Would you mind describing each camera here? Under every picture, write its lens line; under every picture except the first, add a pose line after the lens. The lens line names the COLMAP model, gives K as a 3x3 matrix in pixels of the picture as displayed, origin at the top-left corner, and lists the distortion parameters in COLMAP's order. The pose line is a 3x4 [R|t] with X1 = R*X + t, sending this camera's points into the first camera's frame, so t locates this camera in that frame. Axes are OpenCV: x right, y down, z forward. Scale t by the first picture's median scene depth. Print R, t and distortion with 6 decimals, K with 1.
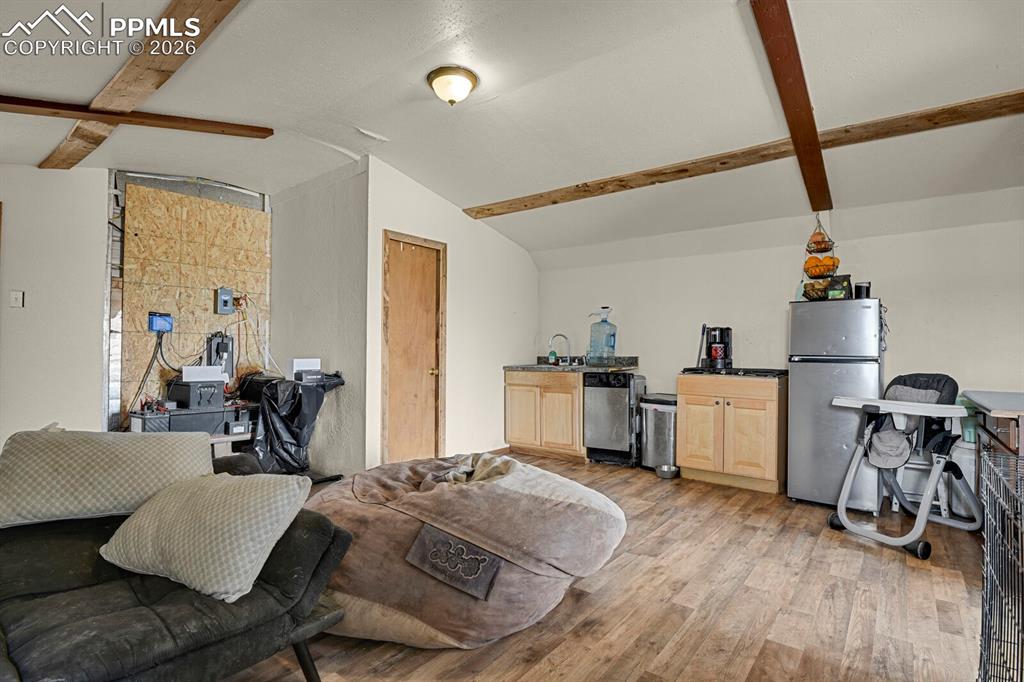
lens RADIAL K [[511.8, 0, 516.0], [0, 511.8, 345.6], [0, 0, 1]] dist [-0.003044, -0.000405]
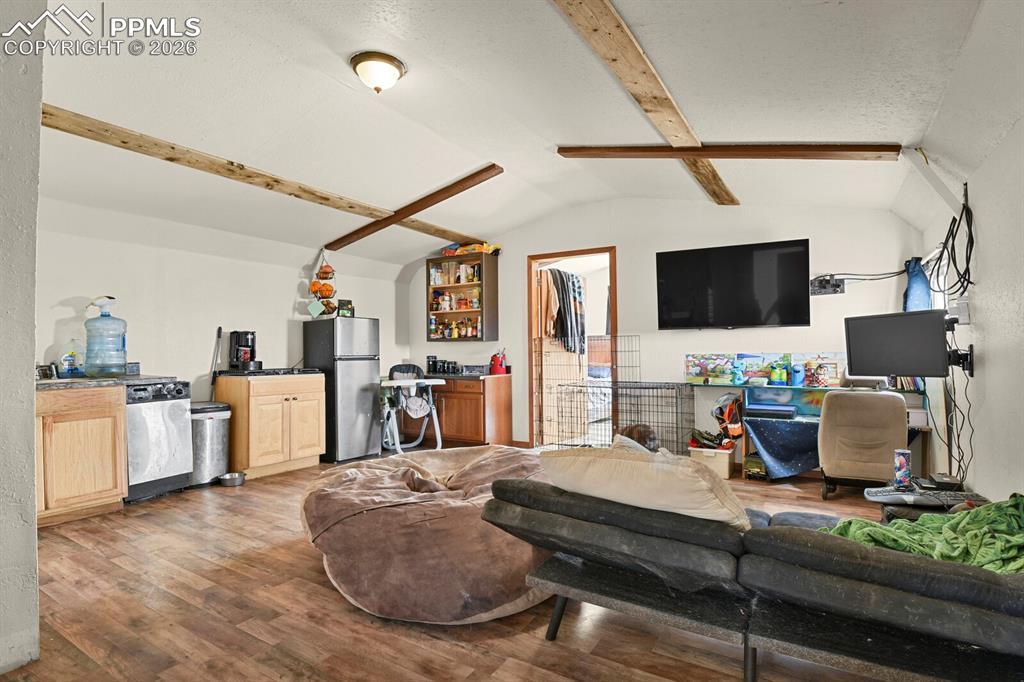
lens RADIAL K [[511.8, 0, 516.0], [0, 511.8, 345.6], [0, 0, 1]] dist [-0.003044, -0.000405]
pose [[-0.108064, 0.004070, 0.994136, -0.747087], [-0.000203, 0.999992, -0.004116, -0.002429], [-0.994144, -0.000646, -0.108062, 0.591944]]
